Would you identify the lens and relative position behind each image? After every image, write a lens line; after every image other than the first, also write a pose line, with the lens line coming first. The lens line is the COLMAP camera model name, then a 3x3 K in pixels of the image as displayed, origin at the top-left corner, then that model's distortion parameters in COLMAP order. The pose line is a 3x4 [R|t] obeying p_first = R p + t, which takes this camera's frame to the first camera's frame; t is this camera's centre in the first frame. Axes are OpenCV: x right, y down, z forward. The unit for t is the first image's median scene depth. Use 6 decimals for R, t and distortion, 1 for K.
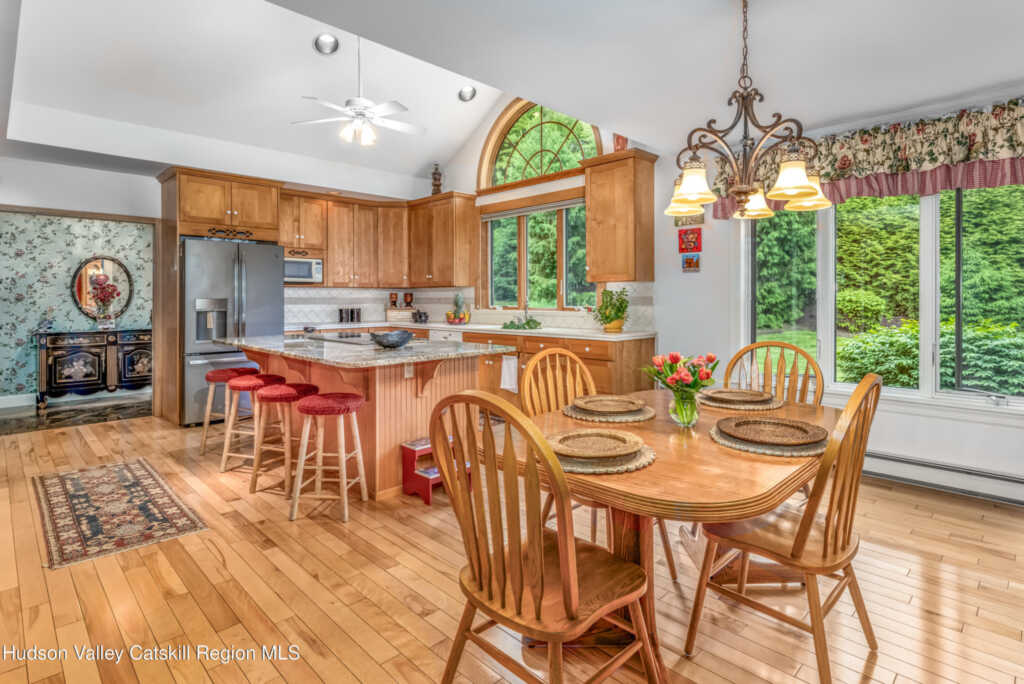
lens RADIAL K [[535.3, 0, 561.3], [0, 535.3, 298.3], [0, 0, 1]] dist [0.001449, 0.000833]
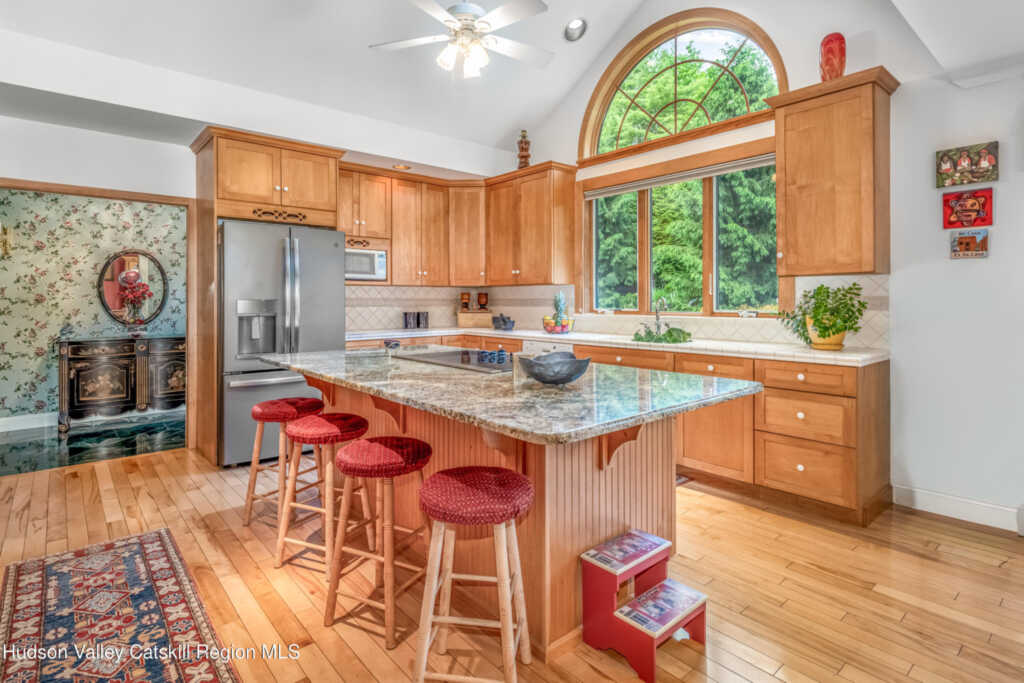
lens RADIAL K [[531.4, 0, 530.7], [0, 531.4, 298.9], [0, 0, 1]] dist [0.005966, -0.000359]
pose [[0.995701, -0.000501, -0.092625, -0.162491], [0.000403, 0.999999, -0.001078, 0.000164], [0.092625, 0.001037, 0.995701, 0.234774]]
